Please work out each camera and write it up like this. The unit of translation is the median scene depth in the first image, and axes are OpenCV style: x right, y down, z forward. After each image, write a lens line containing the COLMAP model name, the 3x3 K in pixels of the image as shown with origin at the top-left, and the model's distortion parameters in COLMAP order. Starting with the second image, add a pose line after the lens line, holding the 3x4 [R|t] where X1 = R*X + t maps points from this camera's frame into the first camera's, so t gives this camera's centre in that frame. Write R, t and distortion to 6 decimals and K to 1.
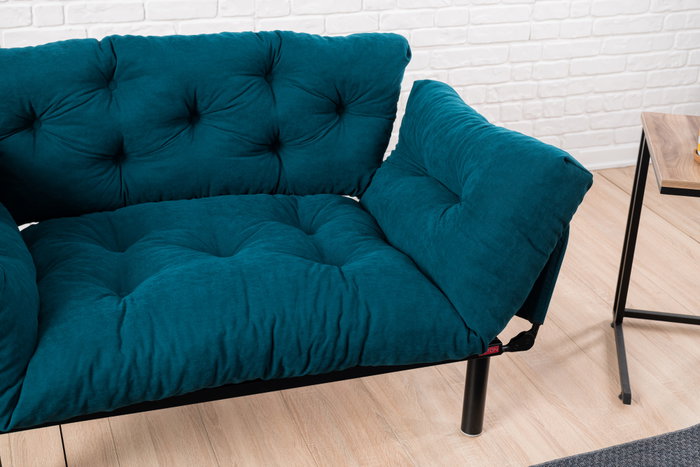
lens RADIAL K [[1001.8, 0, 350.0], [0, 1001.8, 233.5], [0, 0, 1]] dist [0.008667, -0.007616]
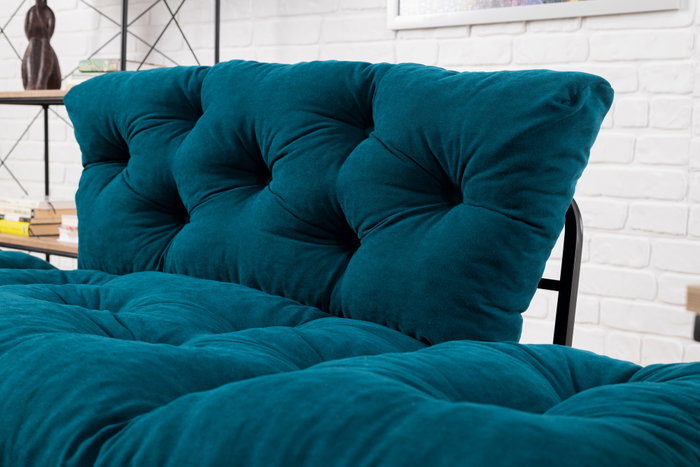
lens RADIAL K [[1034.4, 0, 350.0], [0, 1034.4, 233.5], [0, 0, 1]] dist [0.010107, 0.024134]
pose [[0.490140, 0.052239, -0.870077, 0.493877], [-0.402818, 0.898790, -0.172957, 0.018019], [0.772981, 0.435256, 0.461576, 0.750011]]
